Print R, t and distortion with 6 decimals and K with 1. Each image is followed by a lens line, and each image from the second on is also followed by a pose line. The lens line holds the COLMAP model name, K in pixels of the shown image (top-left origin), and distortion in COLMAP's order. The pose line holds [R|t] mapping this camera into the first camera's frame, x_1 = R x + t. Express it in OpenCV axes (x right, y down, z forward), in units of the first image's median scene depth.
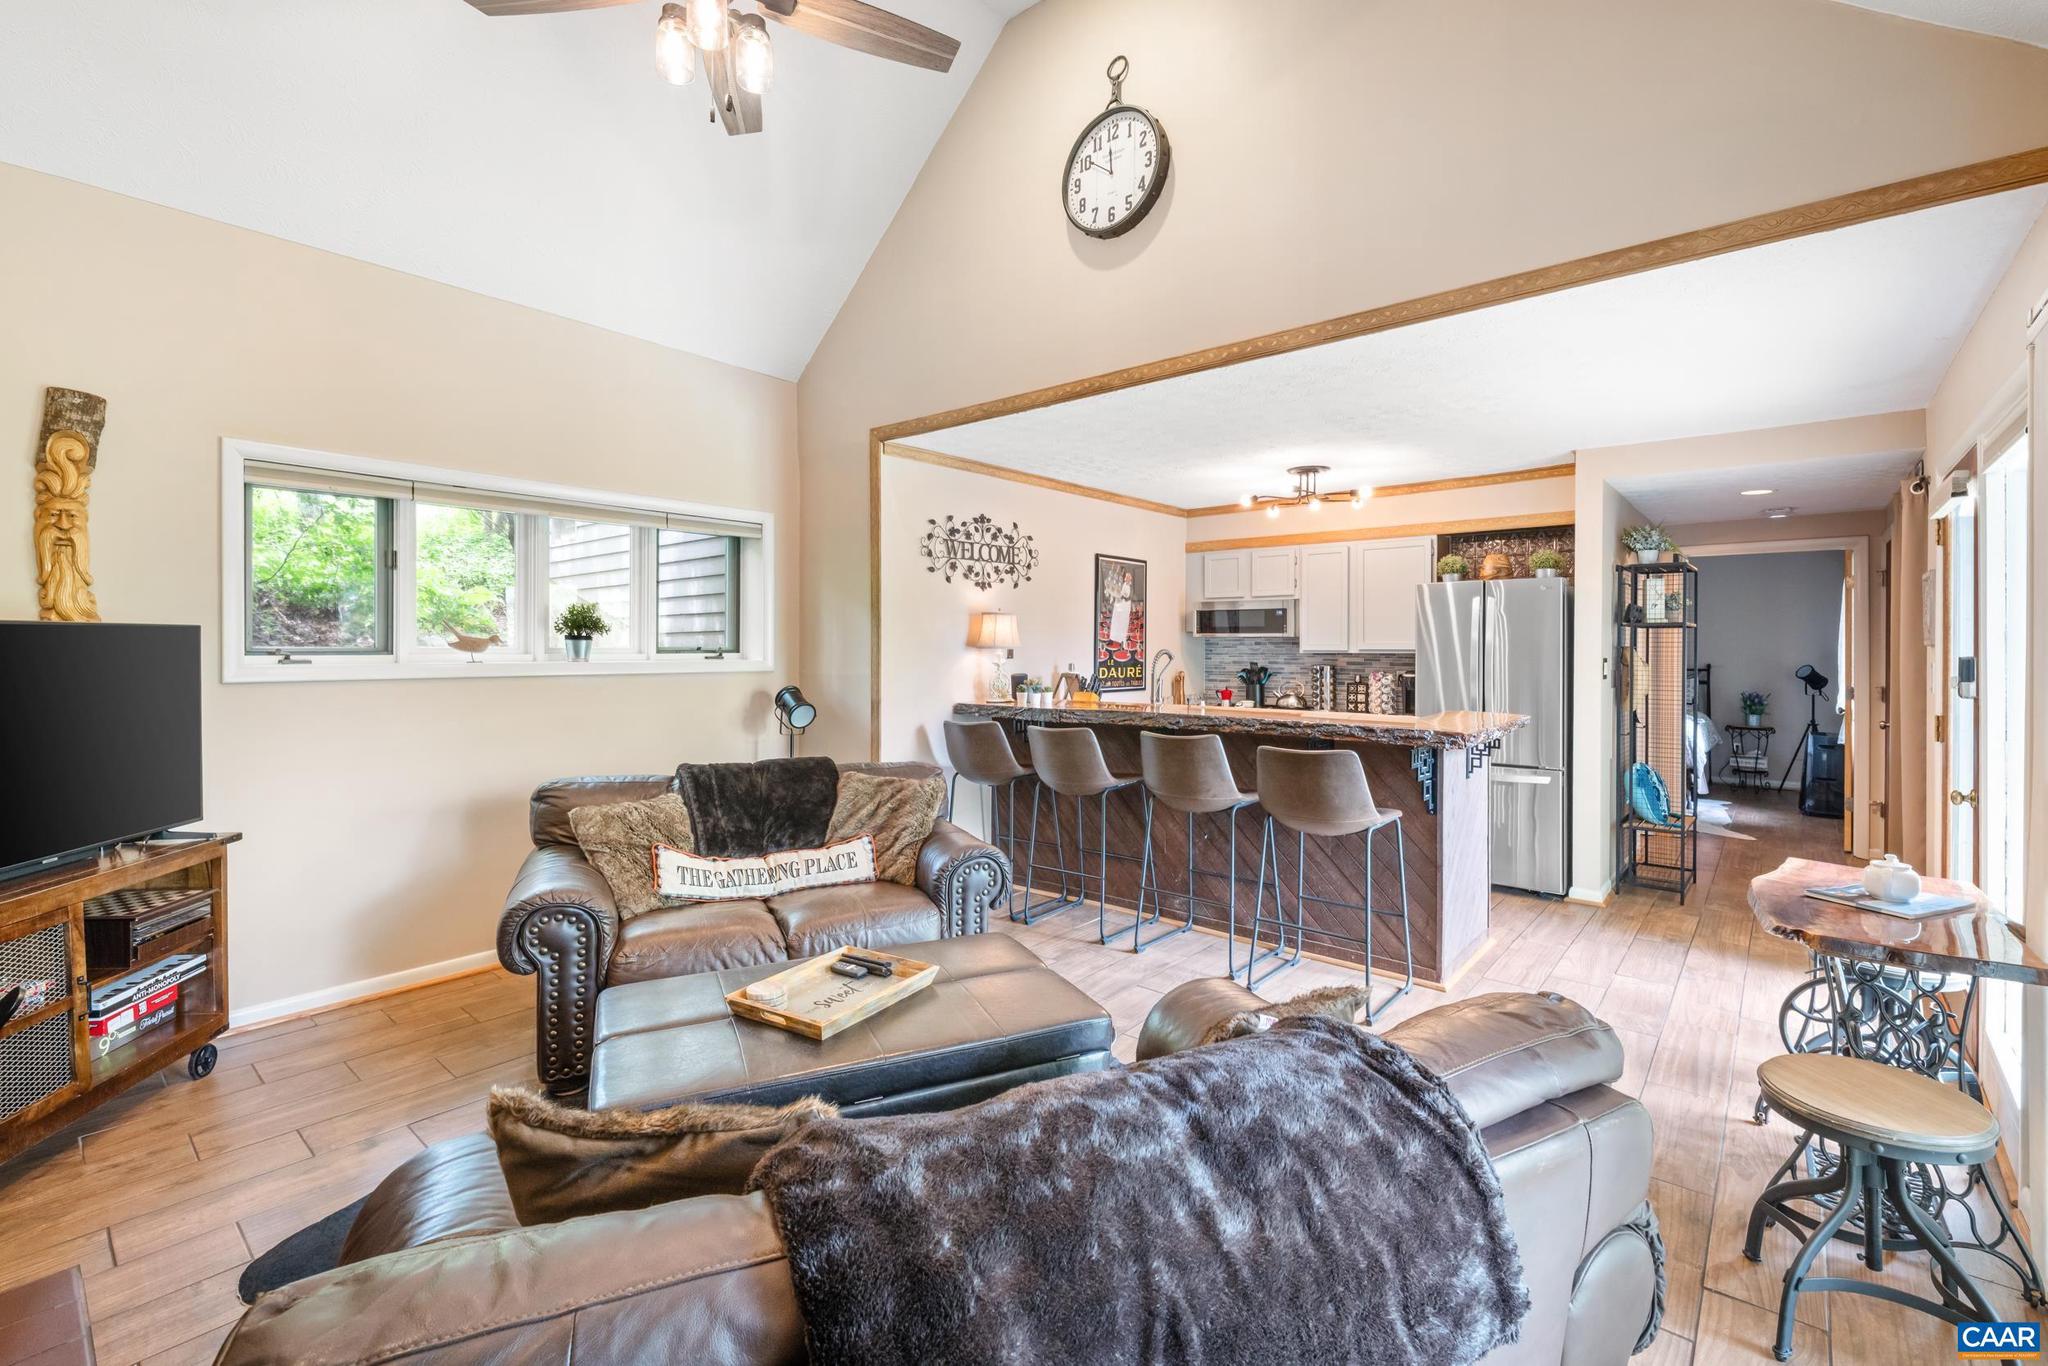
lens RADIAL K [[878.5, 0, 1023.4], [0, 878.5, 663.6], [0, 0, 1]] dist [0.000924, -0.000008]
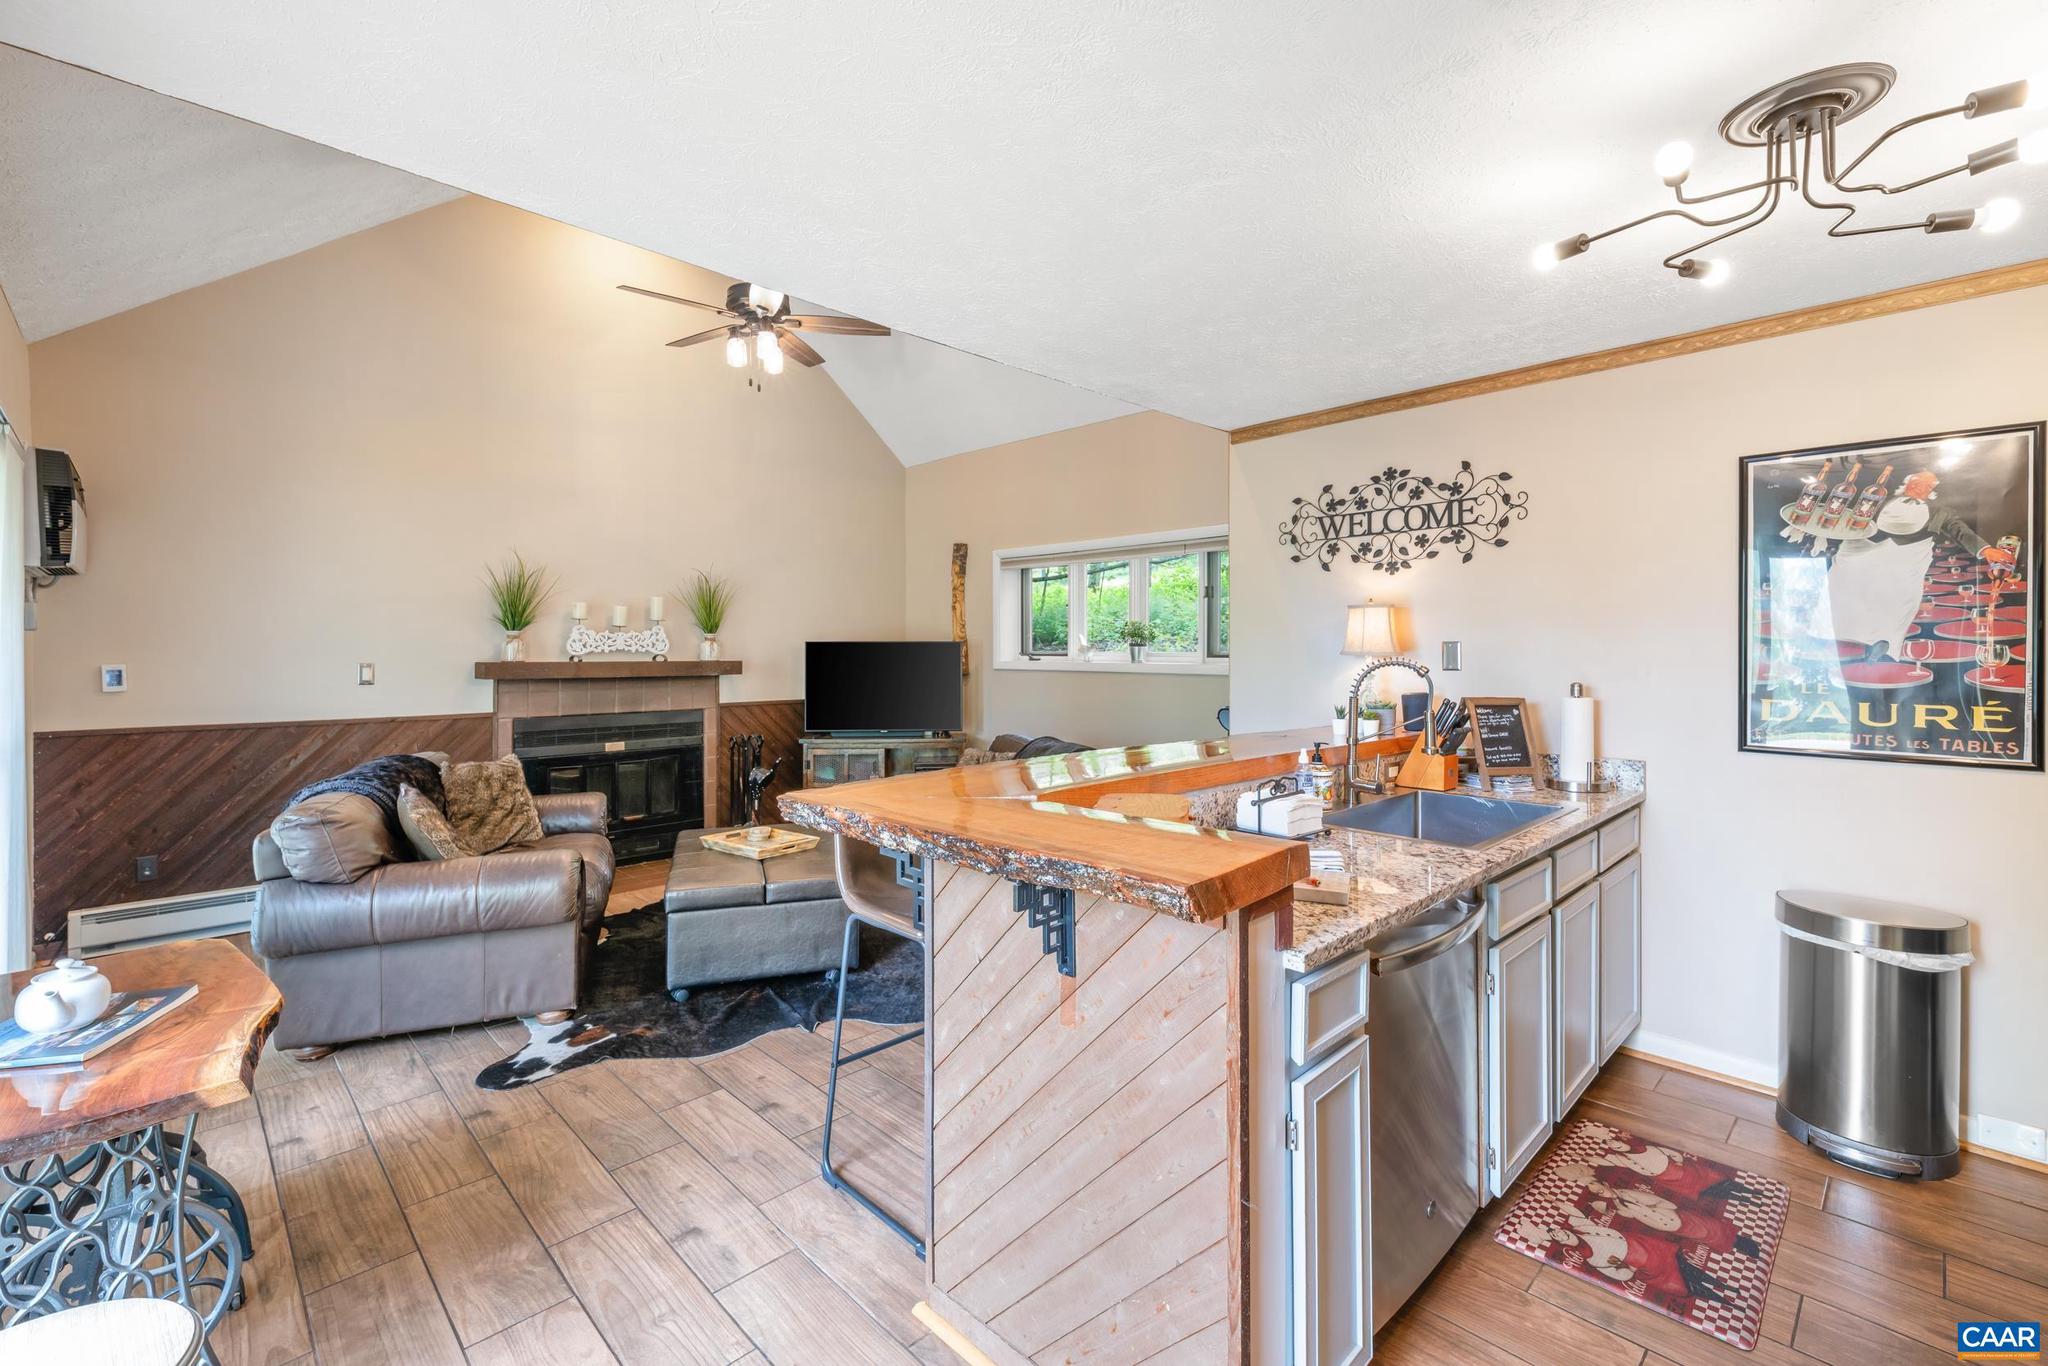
lens RADIAL K [[878.5, 0, 1024.2], [0, 878.5, 663.7], [0, 0, 1]] dist [0.000924, -0.000008]
pose [[-0.092938, 0.015312, -0.995554, 0.701119], [-0.019293, 0.999666, 0.017176, -0.016874], [0.995485, 0.020803, -0.092612, 0.776926]]
